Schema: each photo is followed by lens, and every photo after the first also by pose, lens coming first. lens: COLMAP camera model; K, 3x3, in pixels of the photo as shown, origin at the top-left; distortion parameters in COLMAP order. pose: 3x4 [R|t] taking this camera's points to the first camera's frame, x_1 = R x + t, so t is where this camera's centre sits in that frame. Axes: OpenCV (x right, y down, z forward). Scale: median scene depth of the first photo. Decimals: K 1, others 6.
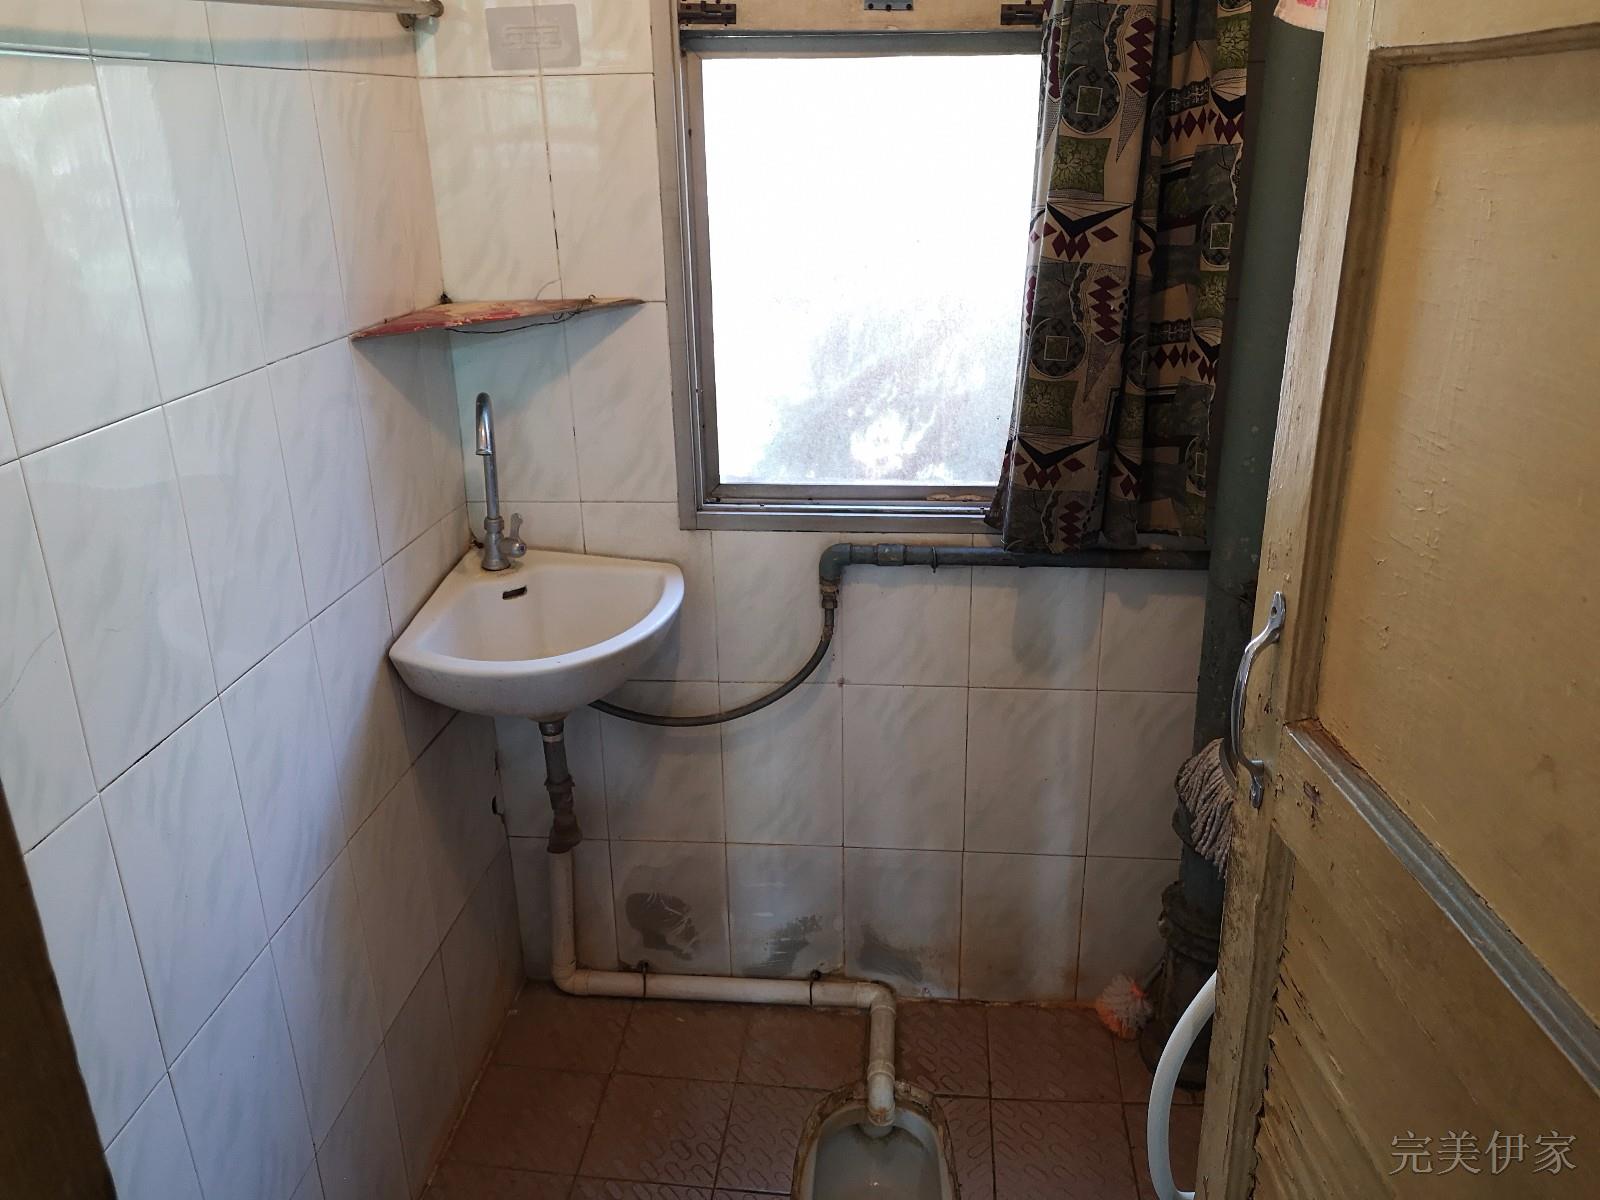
lens RADIAL K [[1232.1, 0, 800.0], [0, 1232.1, 600.0], [0, 0, 1]] dist [0.081994, 0.000593]
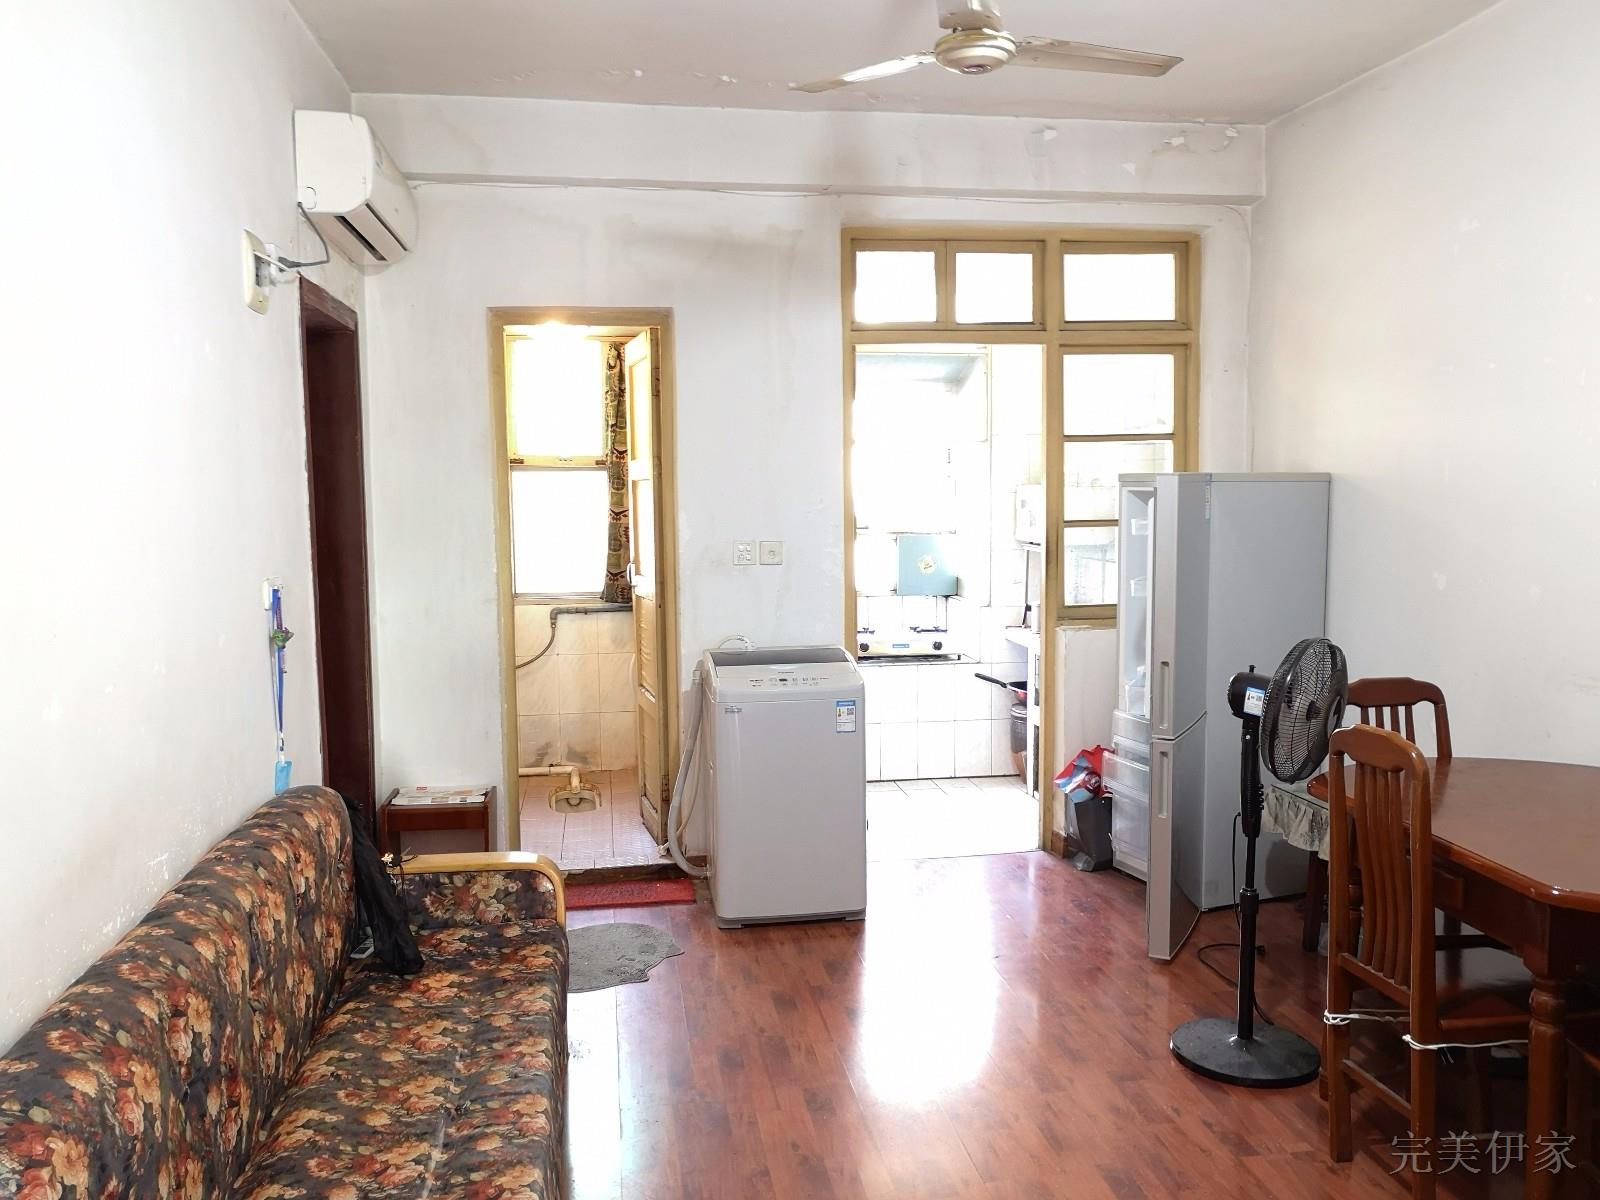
lens RADIAL K [[1232.1, 0, 800.0], [0, 1232.1, 600.0], [0, 0, 1]] dist [0.081994, 0.000593]
pose [[0.969670, -0.018626, 0.243708, -0.137682], [0.086368, 0.958878, -0.270358, 0.872733], [-0.228650, 0.283207, 0.931404, -2.193591]]
